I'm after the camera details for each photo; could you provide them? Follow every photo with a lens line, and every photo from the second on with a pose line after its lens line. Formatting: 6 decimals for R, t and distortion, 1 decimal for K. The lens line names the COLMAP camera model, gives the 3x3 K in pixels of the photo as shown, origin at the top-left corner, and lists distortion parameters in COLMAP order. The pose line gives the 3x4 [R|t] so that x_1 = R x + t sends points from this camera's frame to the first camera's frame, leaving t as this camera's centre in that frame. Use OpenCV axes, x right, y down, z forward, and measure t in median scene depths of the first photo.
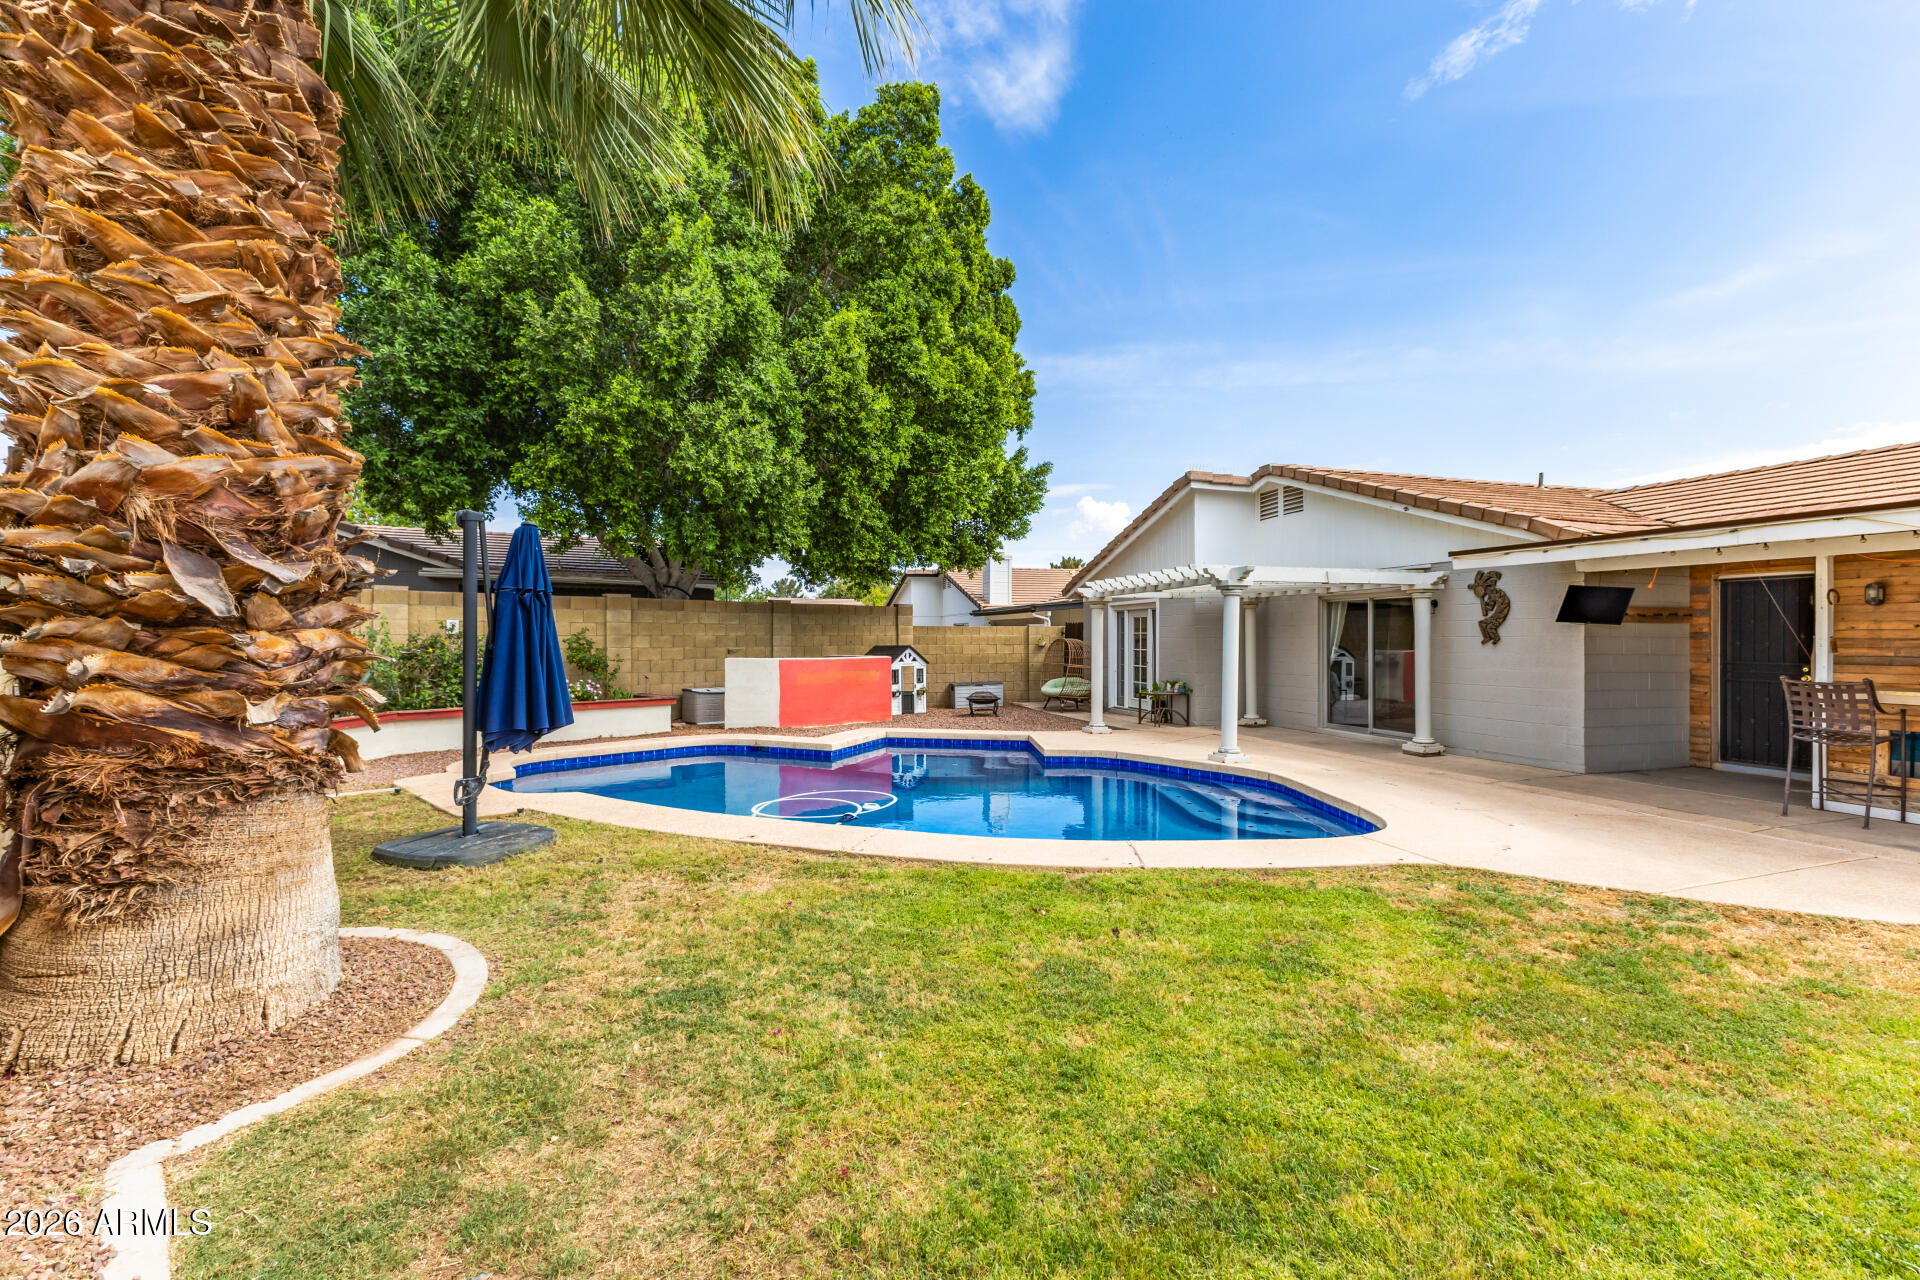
lens RADIAL K [[831.5, 0, 961.5], [0, 831.5, 645.3], [0, 0, 1]] dist [0.014379, -0.004769]
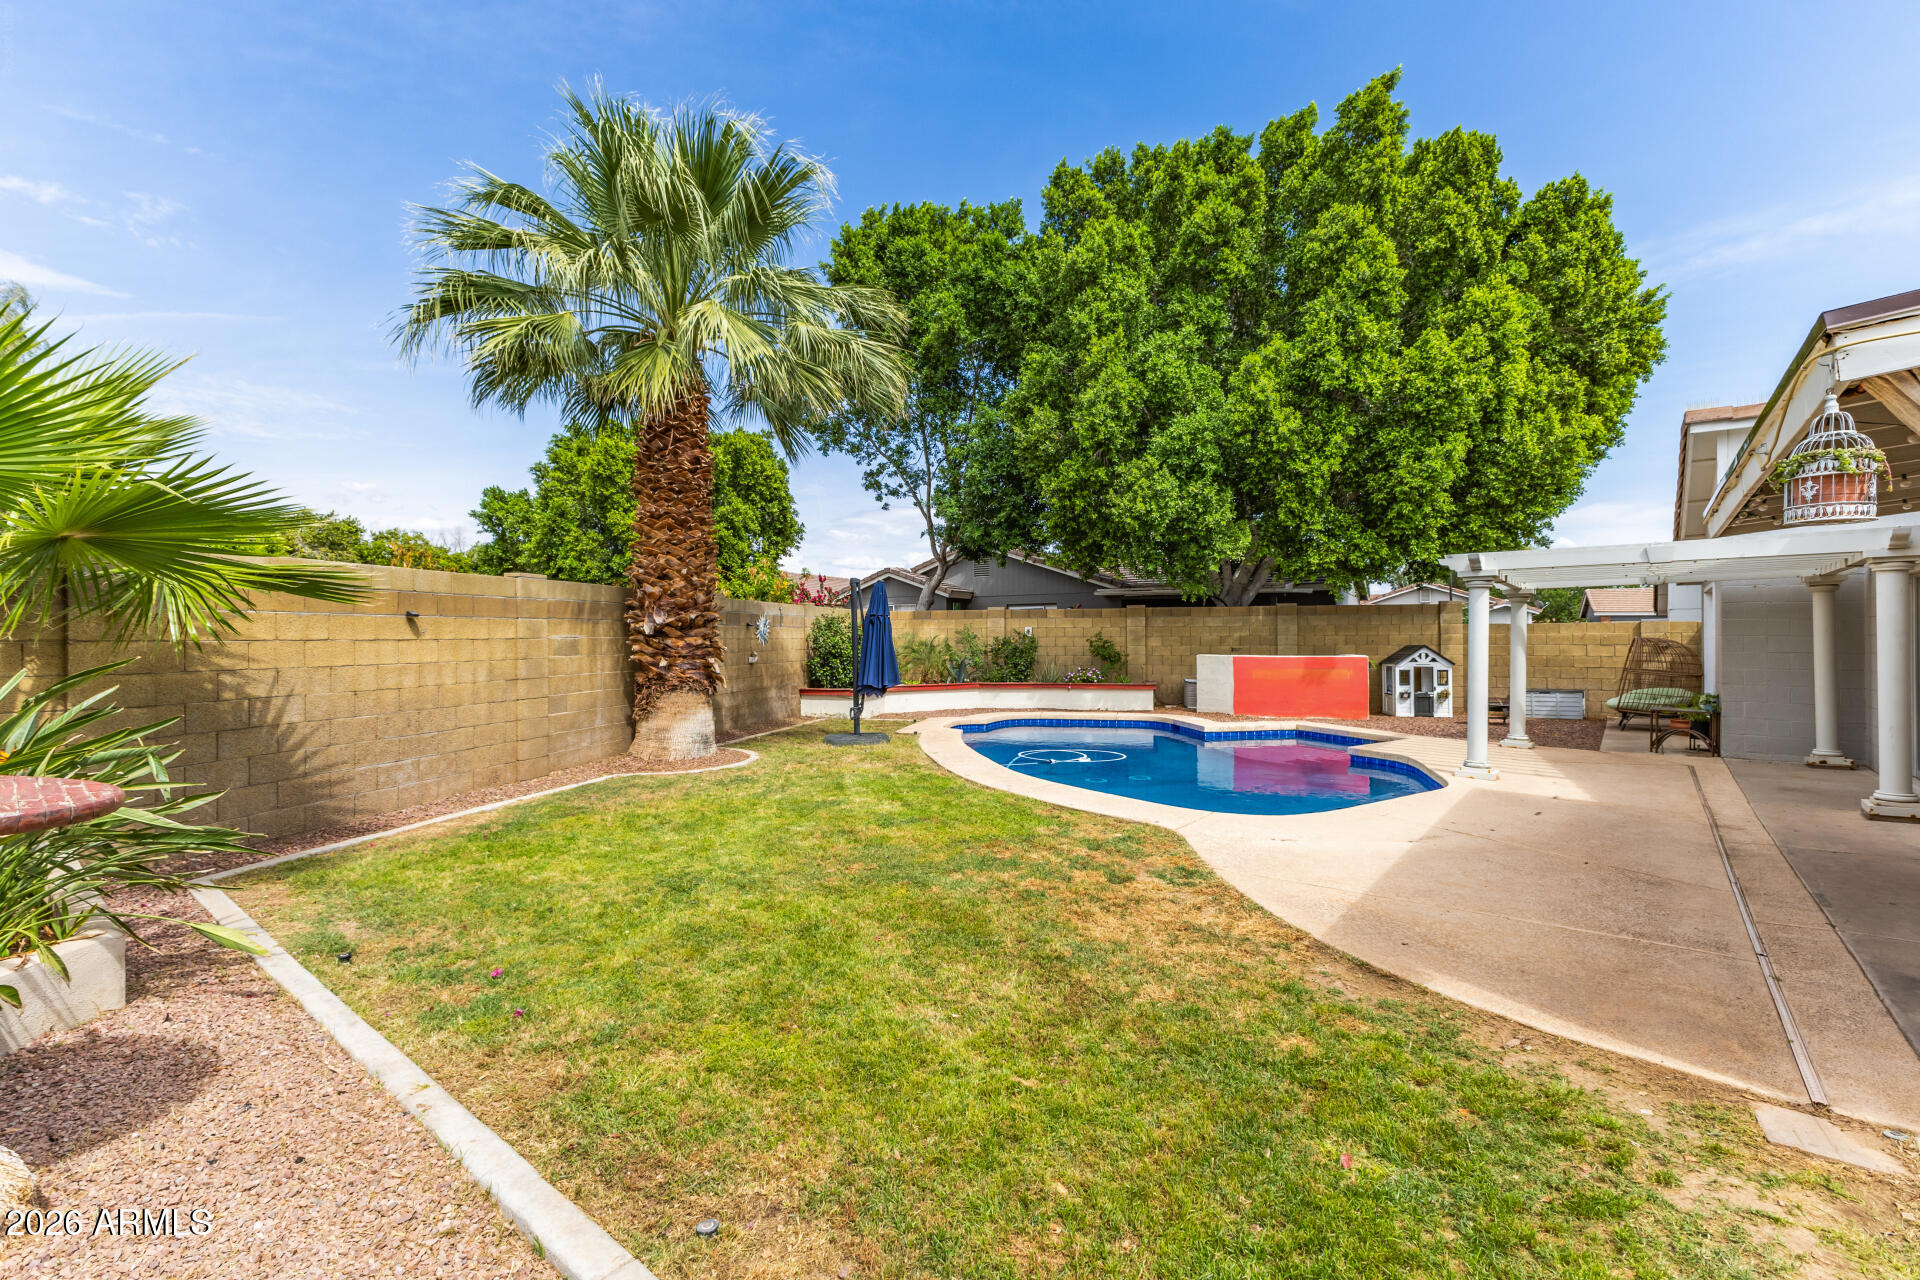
lens RADIAL K [[831.5, 0, 968.0], [0, 831.5, 637.0], [0, 0, 1]] dist [0.014379, -0.004769]
pose [[0.535449, -0.004423, -0.844556, 0.620881], [-0.002992, 0.999970, -0.007133, -0.000559], [0.844562, 0.006346, 0.535420, 0.060753]]
